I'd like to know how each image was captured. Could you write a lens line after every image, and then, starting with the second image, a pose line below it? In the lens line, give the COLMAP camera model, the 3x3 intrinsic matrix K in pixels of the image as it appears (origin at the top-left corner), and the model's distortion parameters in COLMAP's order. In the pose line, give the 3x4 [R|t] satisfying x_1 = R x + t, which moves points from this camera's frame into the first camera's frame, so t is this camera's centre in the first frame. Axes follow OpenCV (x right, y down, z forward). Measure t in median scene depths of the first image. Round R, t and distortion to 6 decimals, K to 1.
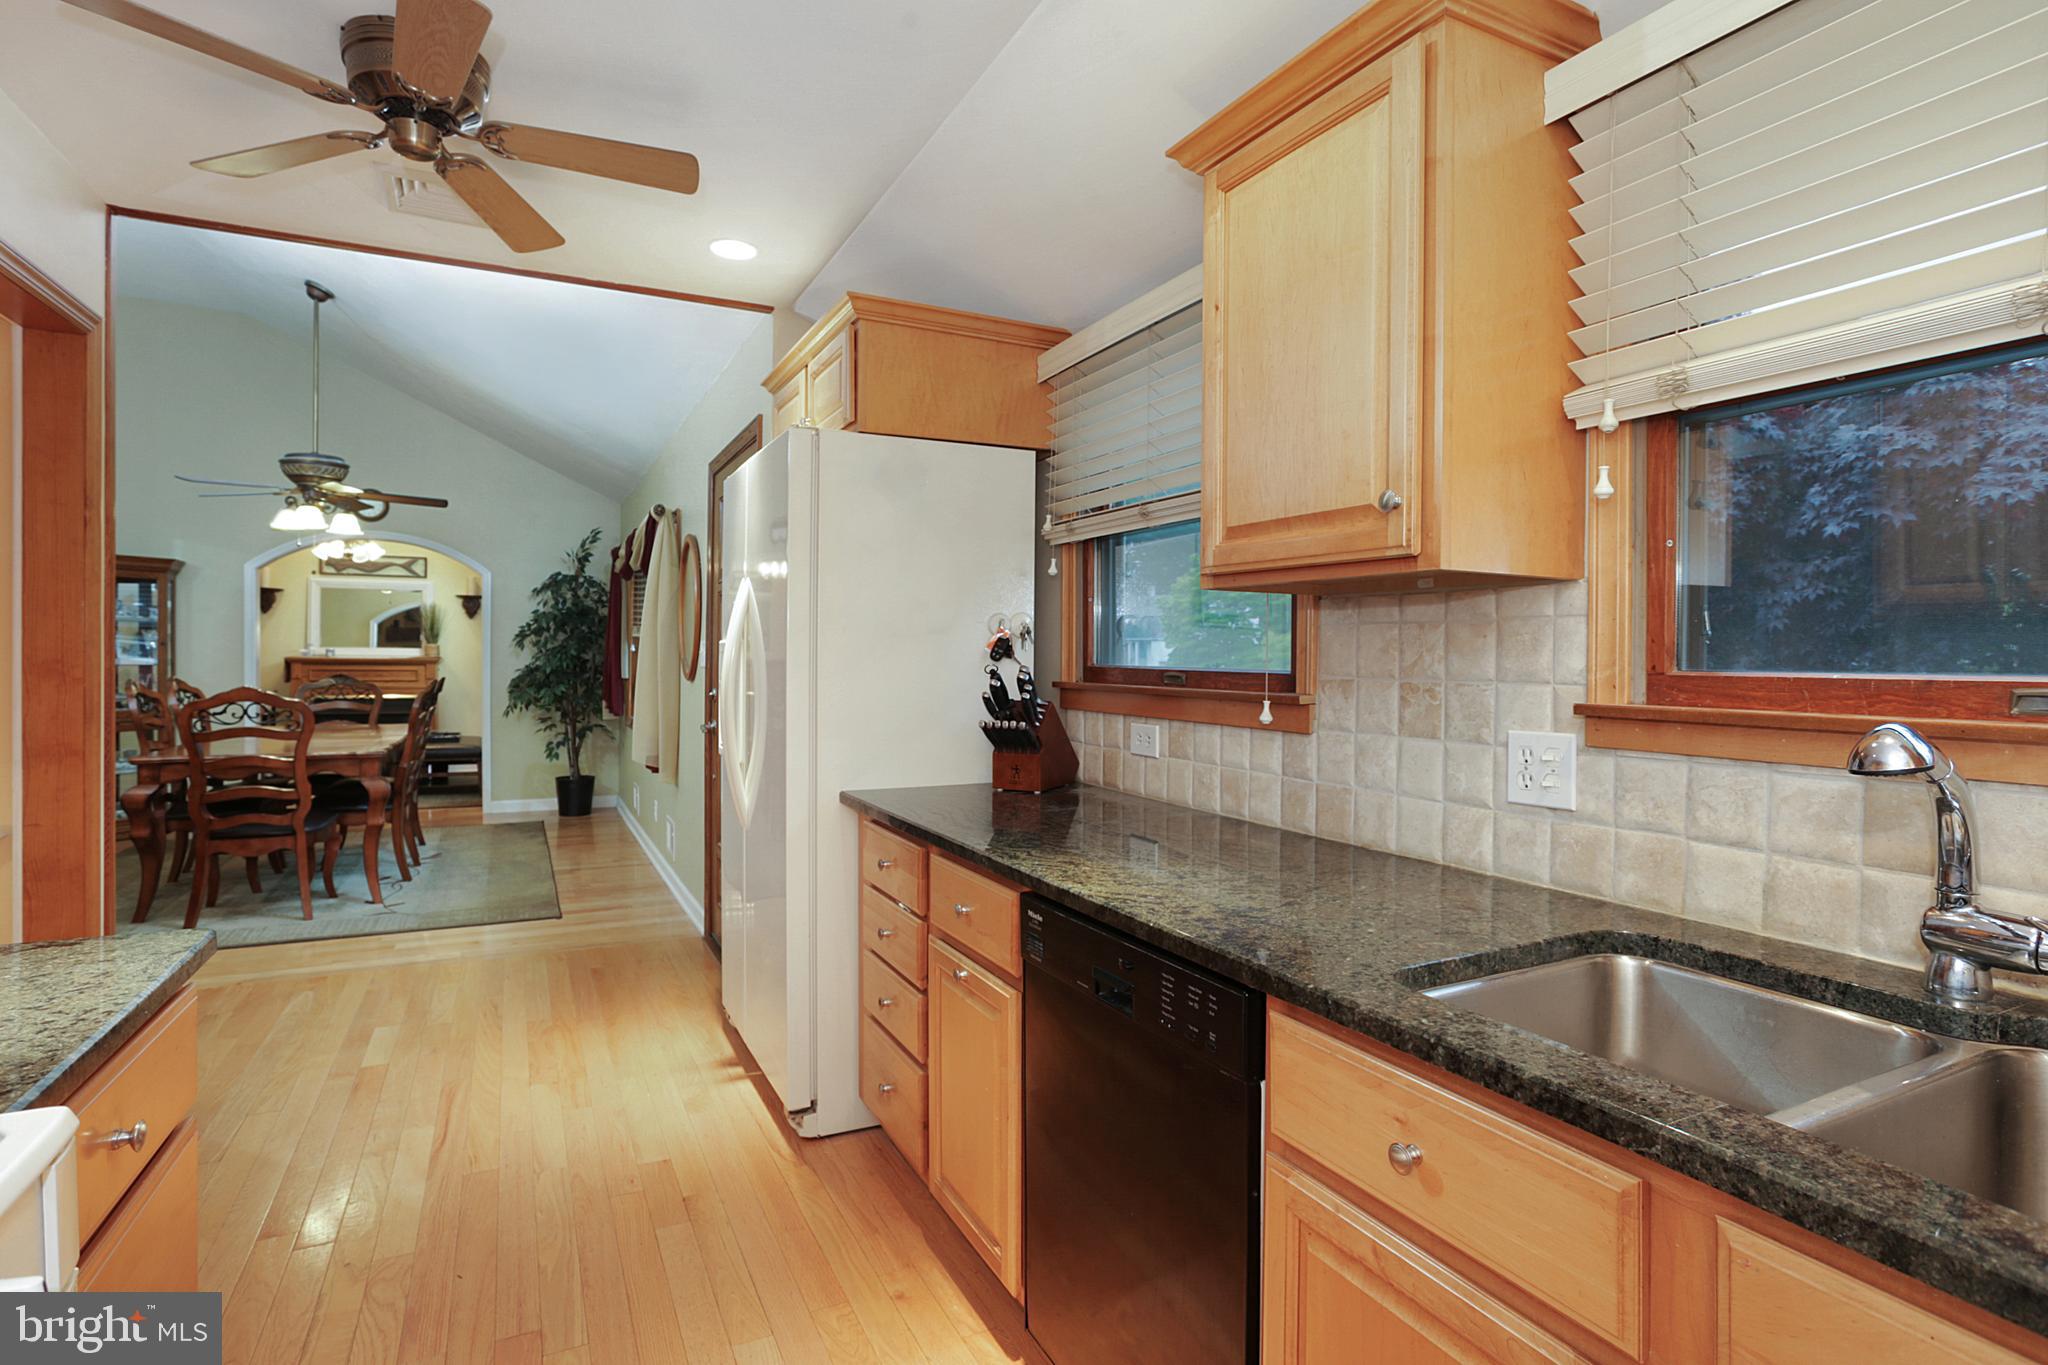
lens RADIAL K [[1029.6, 0, 976.9], [0, 1029.6, 665.0], [0, 0, 1]] dist [-0.003496, 0.000205]
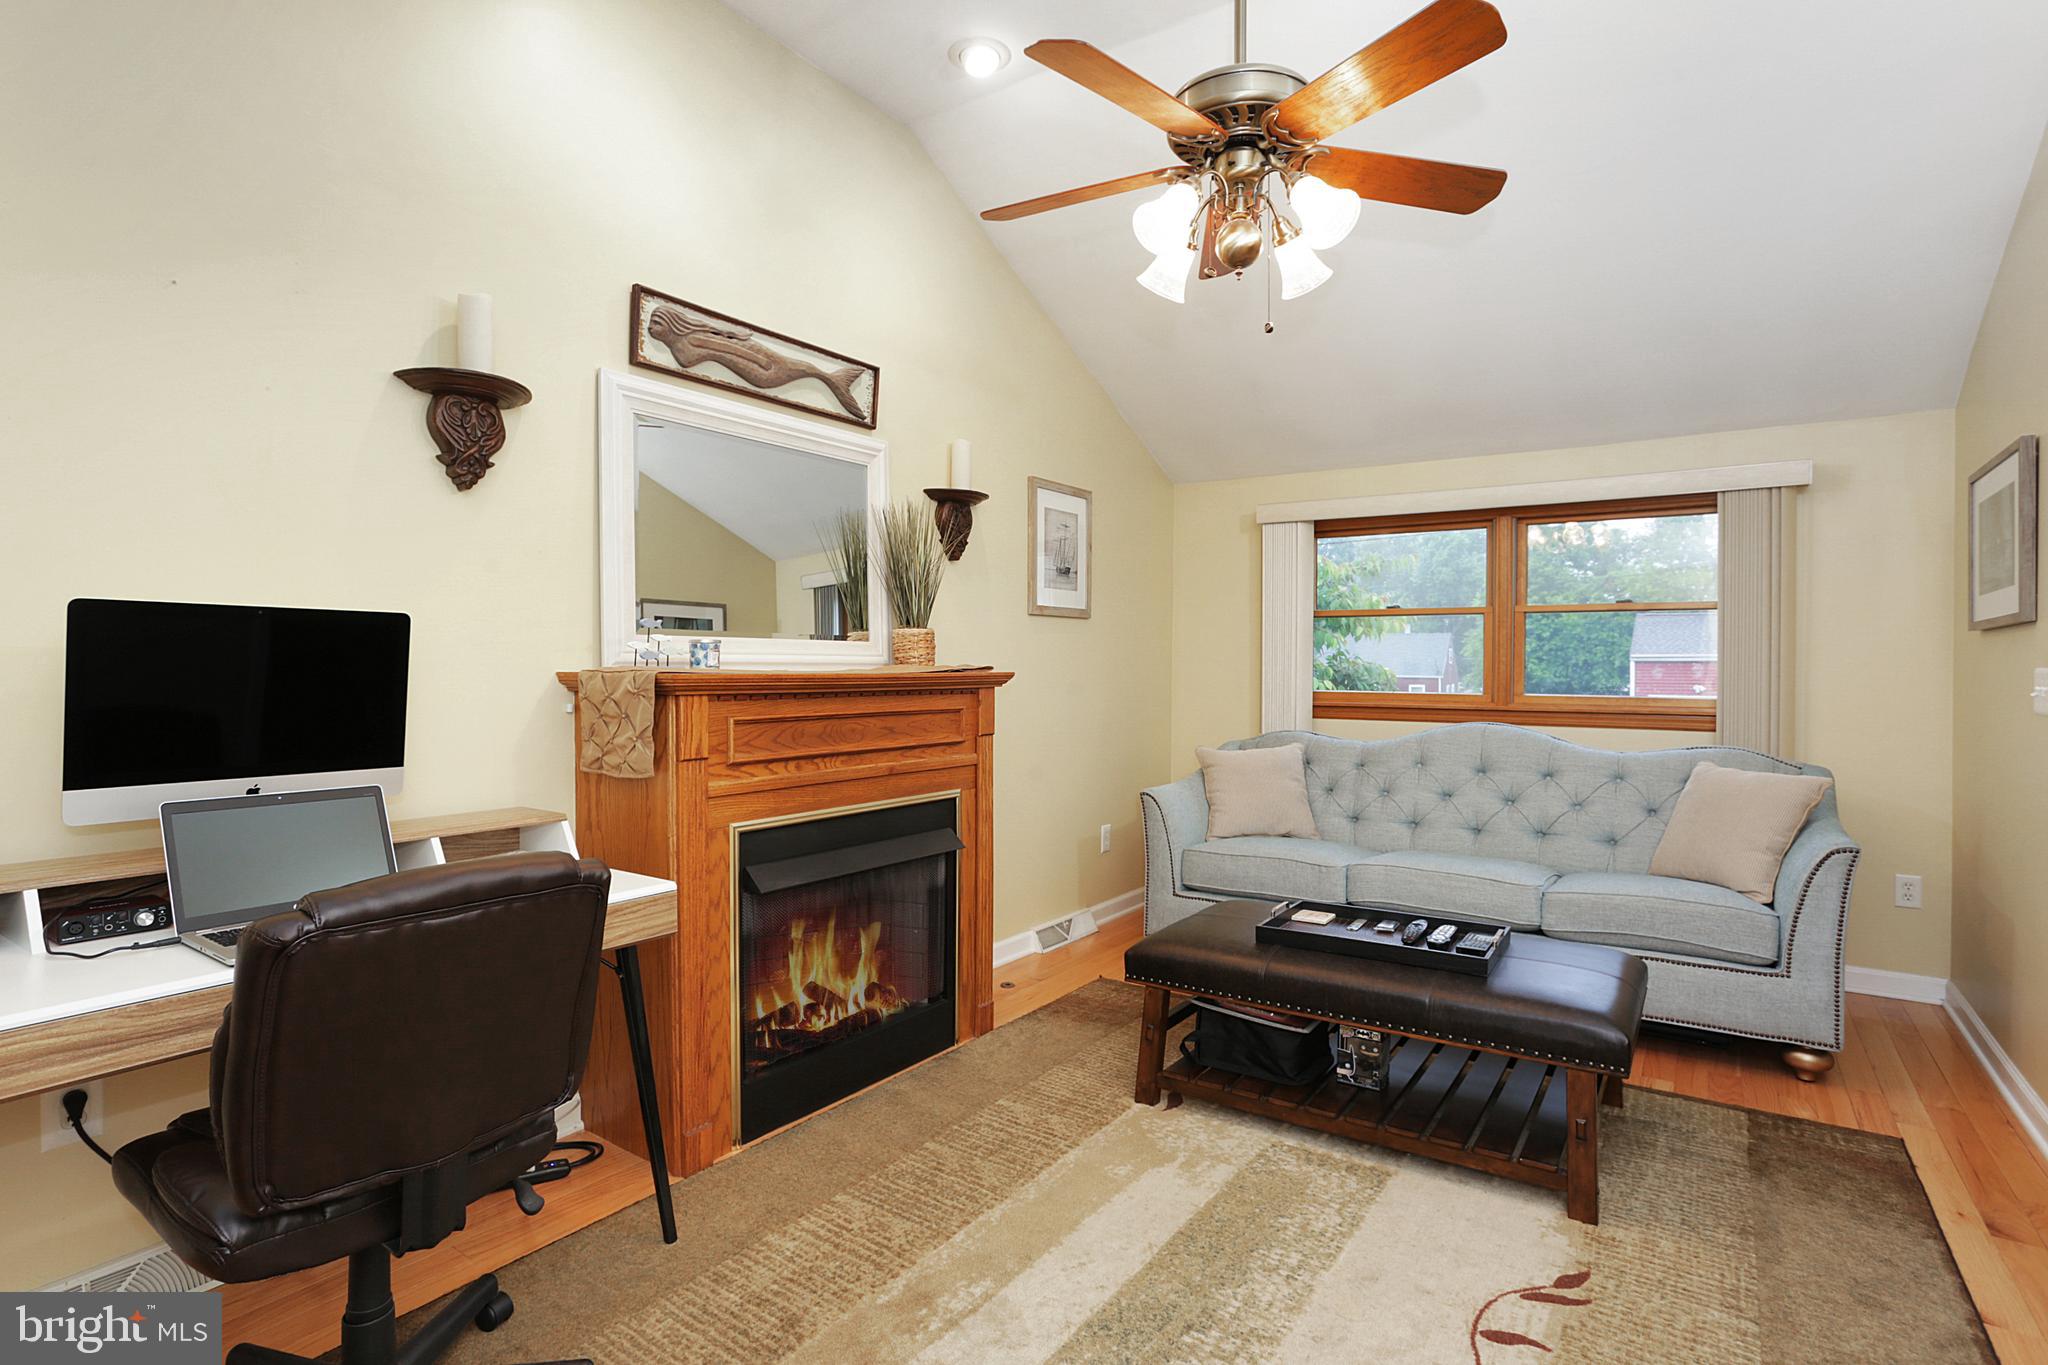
lens RADIAL K [[1051.9, 0, 1010.9], [0, 1051.9, 681.2], [0, 0, 1]] dist [-0.057734, 0.035698]
pose [[0.856222, -0.012257, 0.516463, -0.909851], [0.008007, 0.999913, 0.010455, -0.009453], [-0.516546, -0.004816, 0.856246, 0.934302]]
